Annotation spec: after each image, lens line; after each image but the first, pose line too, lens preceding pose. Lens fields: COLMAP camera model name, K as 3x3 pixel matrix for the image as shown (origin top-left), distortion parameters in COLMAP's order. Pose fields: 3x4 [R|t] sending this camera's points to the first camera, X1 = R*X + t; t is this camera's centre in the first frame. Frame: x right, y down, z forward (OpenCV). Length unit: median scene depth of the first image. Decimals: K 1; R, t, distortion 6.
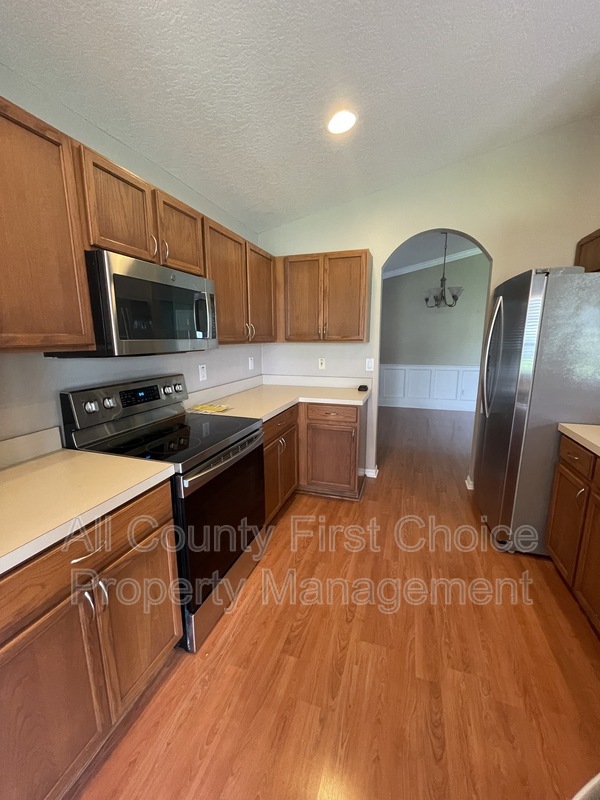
lens RADIAL K [[326.4, 0, 302.6], [0, 326.4, 400.8], [0, 0, 1]] dist [0.000931, -0.000400]
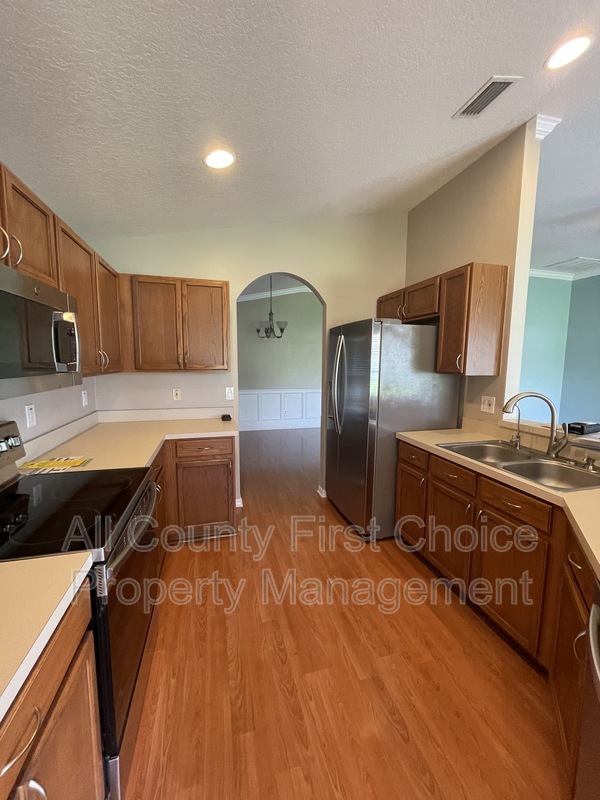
lens RADIAL K [[326.4, 0, 302.6], [0, 326.4, 400.8], [0, 0, 1]] dist [0.000931, -0.000400]
pose [[0.831591, -0.056557, 0.552501, -0.185170], [0.095741, 0.994507, -0.042300, -0.028836], [-0.547074, 0.088073, 0.832438, 0.058169]]
